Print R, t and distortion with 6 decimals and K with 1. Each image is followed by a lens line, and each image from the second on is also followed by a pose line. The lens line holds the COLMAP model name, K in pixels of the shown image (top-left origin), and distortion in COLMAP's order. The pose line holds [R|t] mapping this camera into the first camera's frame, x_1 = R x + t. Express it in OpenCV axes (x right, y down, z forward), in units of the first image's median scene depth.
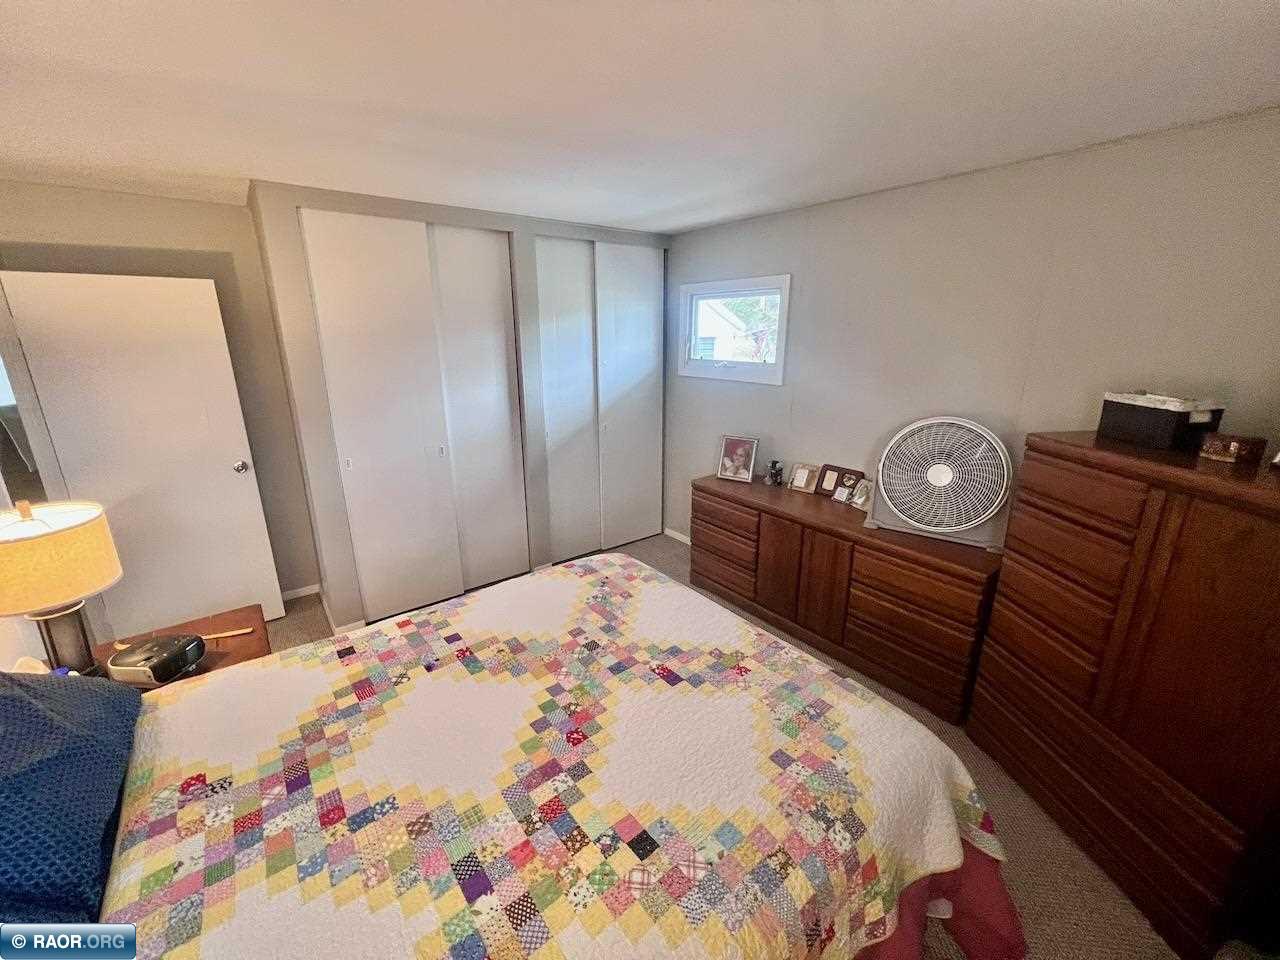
lens RADIAL K [[513.9, 0, 633.5], [0, 513.9, 477.6], [0, 0, 1]] dist [-0.001345, -0.000138]
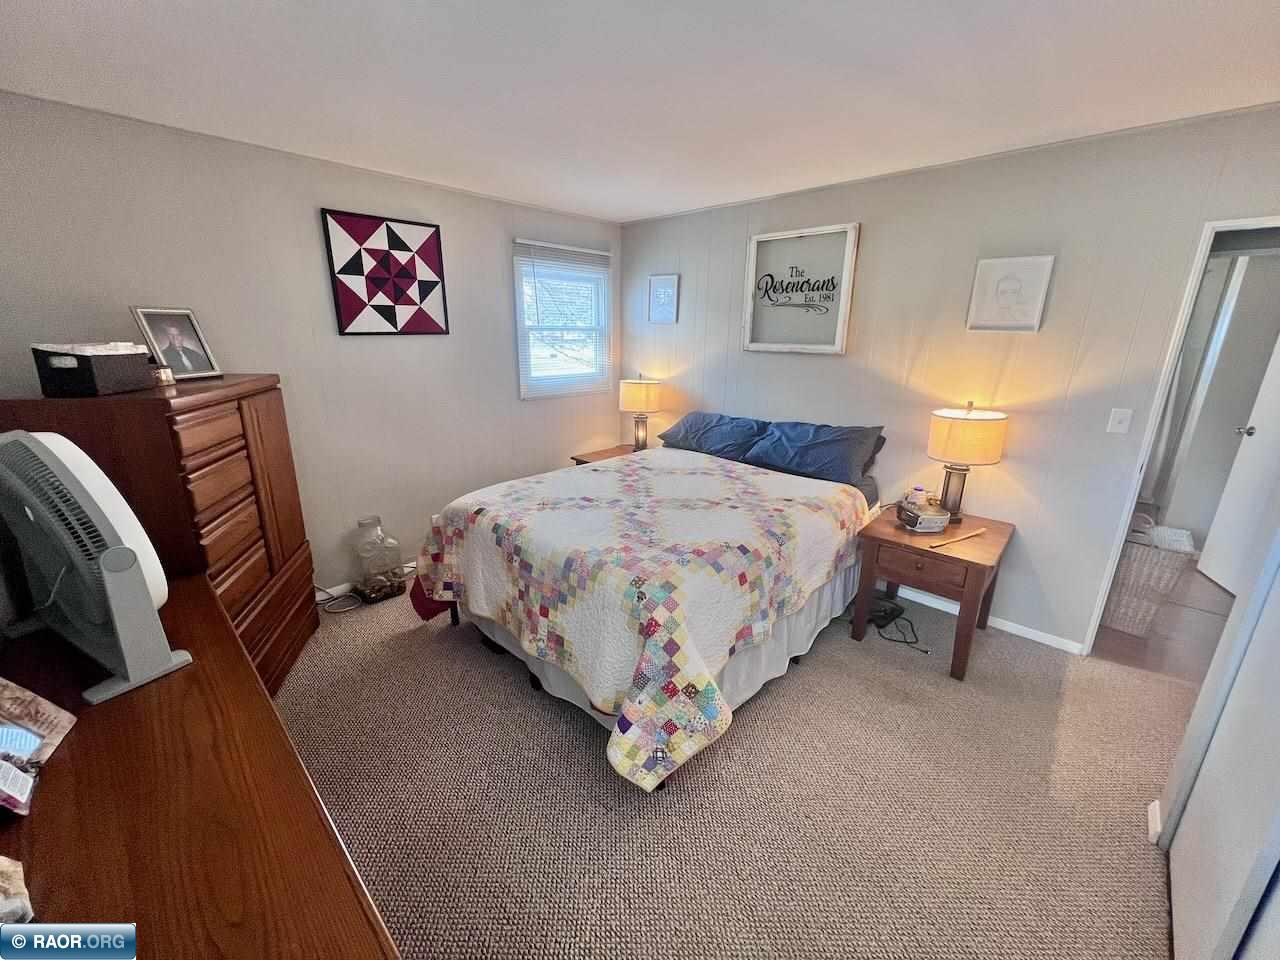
lens RADIAL K [[513.9, 0, 633.5], [0, 513.9, 477.6], [0, 0, 1]] dist [-0.001345, -0.000138]
pose [[-0.989137, 0.035442, -0.142659, 0.161067], [-0.045103, 0.850510, 0.524021, -0.600130], [0.139905, 0.524763, -0.839673, 2.497599]]
